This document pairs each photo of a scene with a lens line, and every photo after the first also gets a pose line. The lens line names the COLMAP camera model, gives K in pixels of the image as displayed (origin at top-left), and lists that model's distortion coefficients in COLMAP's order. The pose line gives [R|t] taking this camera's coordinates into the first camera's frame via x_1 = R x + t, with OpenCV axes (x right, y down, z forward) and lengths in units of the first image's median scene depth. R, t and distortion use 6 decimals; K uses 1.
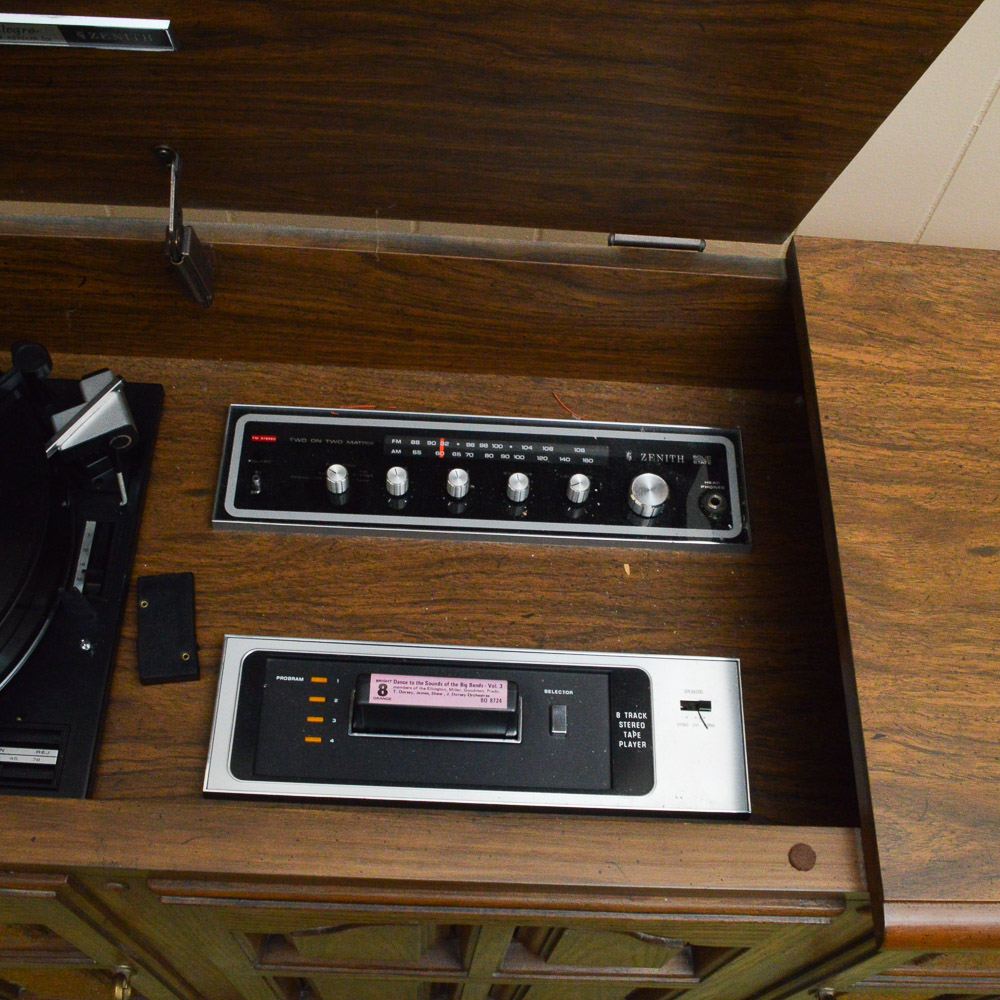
lens RADIAL K [[1189.4, 0, 500.0], [0, 1189.4, 500.0], [0, 0, 1]] dist [-0.091522, 0.016772]
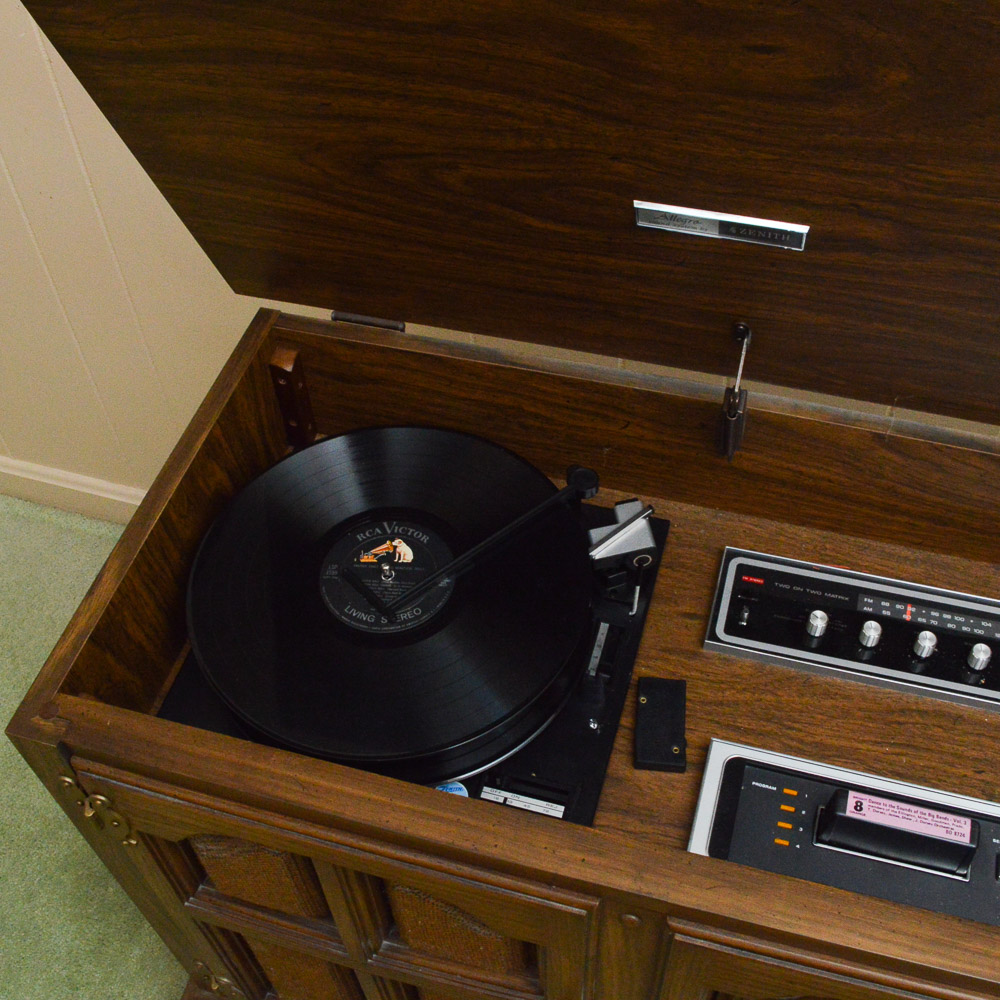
lens RADIAL K [[1189.4, 0, 500.0], [0, 1189.4, 500.0], [0, 0, 1]] dist [-0.091522, 0.016772]
pose [[0.958947, 0.137158, -0.248208, -0.168391], [-0.177423, 0.972971, -0.147812, 0.090823], [0.221226, 0.185781, 0.957363, -0.178281]]
